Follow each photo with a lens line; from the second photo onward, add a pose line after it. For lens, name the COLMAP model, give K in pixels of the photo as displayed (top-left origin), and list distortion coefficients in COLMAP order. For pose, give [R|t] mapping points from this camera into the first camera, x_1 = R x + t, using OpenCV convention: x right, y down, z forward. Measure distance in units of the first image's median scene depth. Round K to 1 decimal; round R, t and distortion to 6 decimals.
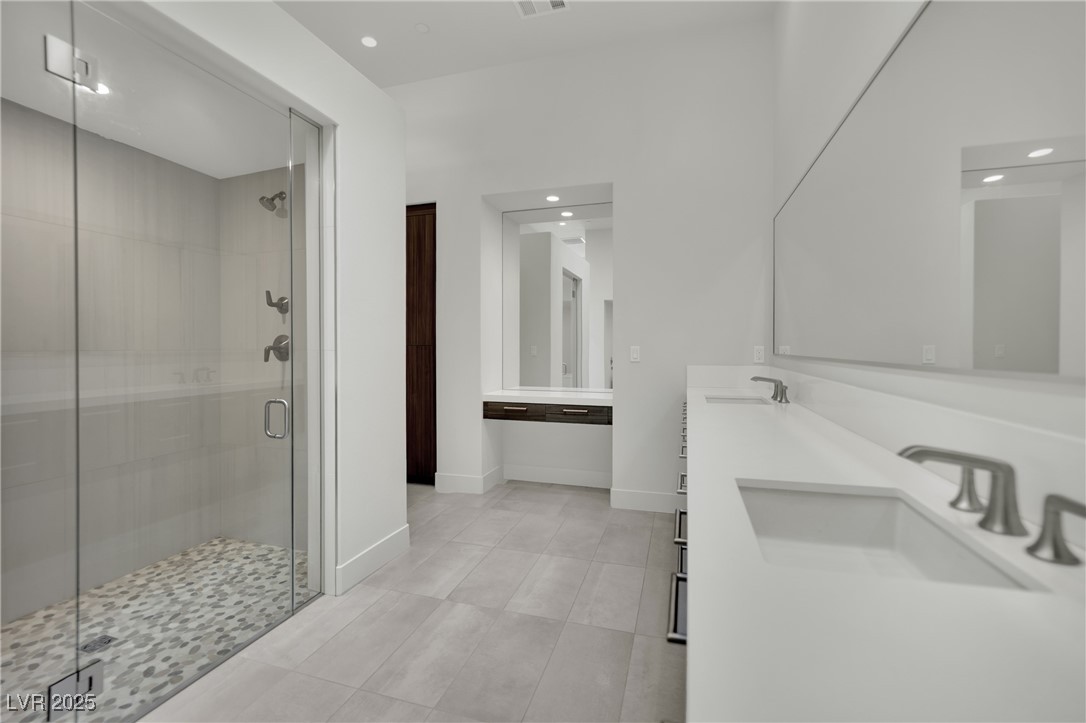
lens RADIAL K [[450.1, 0, 547.7], [0, 450.1, 350.7], [0, 0, 1]] dist [-0.016206, -0.000147]
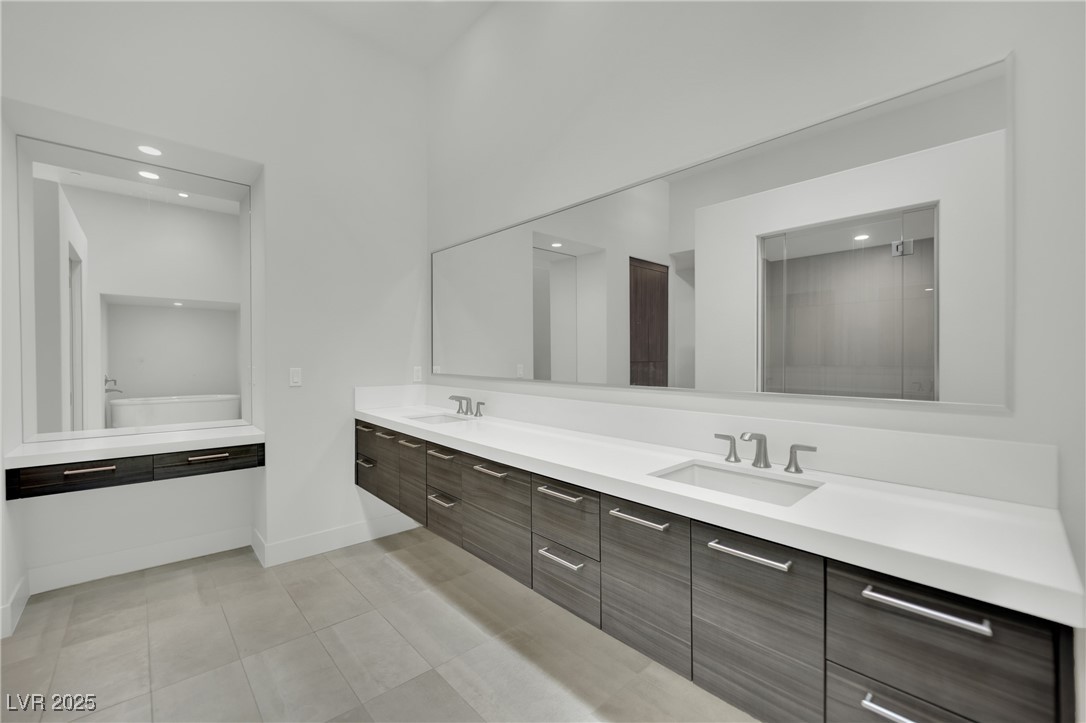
lens RADIAL K [[450.1, 0, 543.3], [0, 450.1, 362.6], [0, 0, 1]] dist [-0.016206, -0.000147]
pose [[0.516387, -0.005073, 0.856340, -0.279950], [0.002220, 0.999987, 0.004585, -0.021719], [-0.856353, -0.000466, 0.516391, 0.157624]]
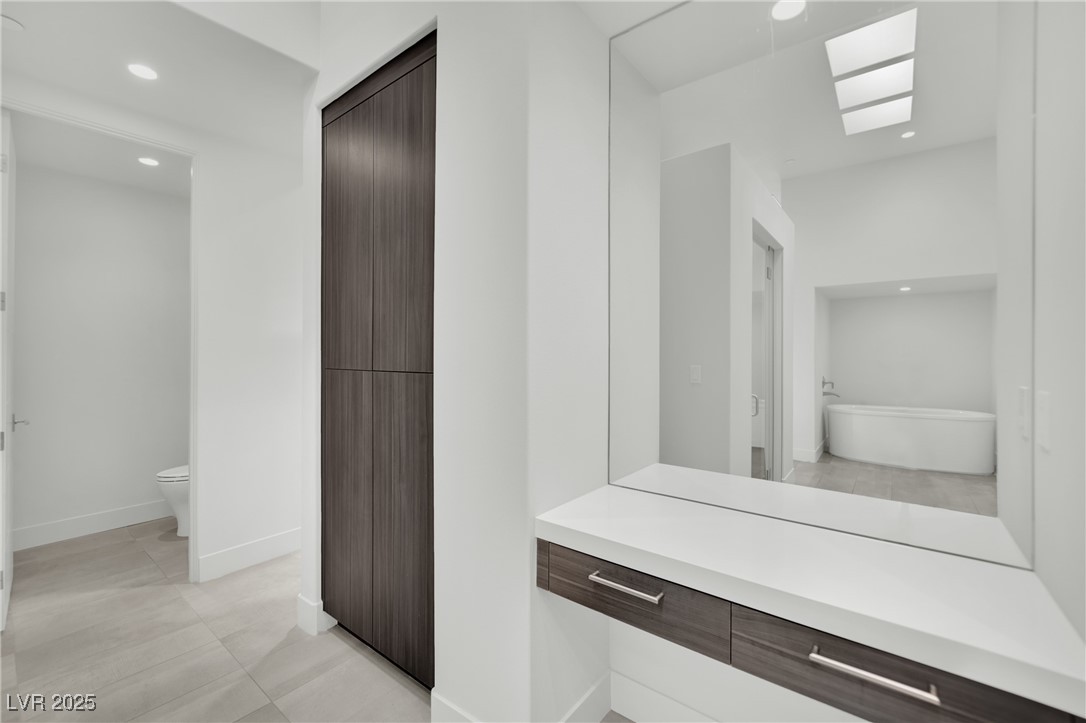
lens RADIAL K [[450.1, 0, 540.3], [0, 450.1, 358.6], [0, 0, 1]] dist [-0.016206, -0.000147]
pose [[0.932279, 0.003676, -0.361721, -0.016030], [-0.004227, 0.999991, -0.000731, -0.029085], [0.361715, 0.002211, 0.932286, 0.724582]]
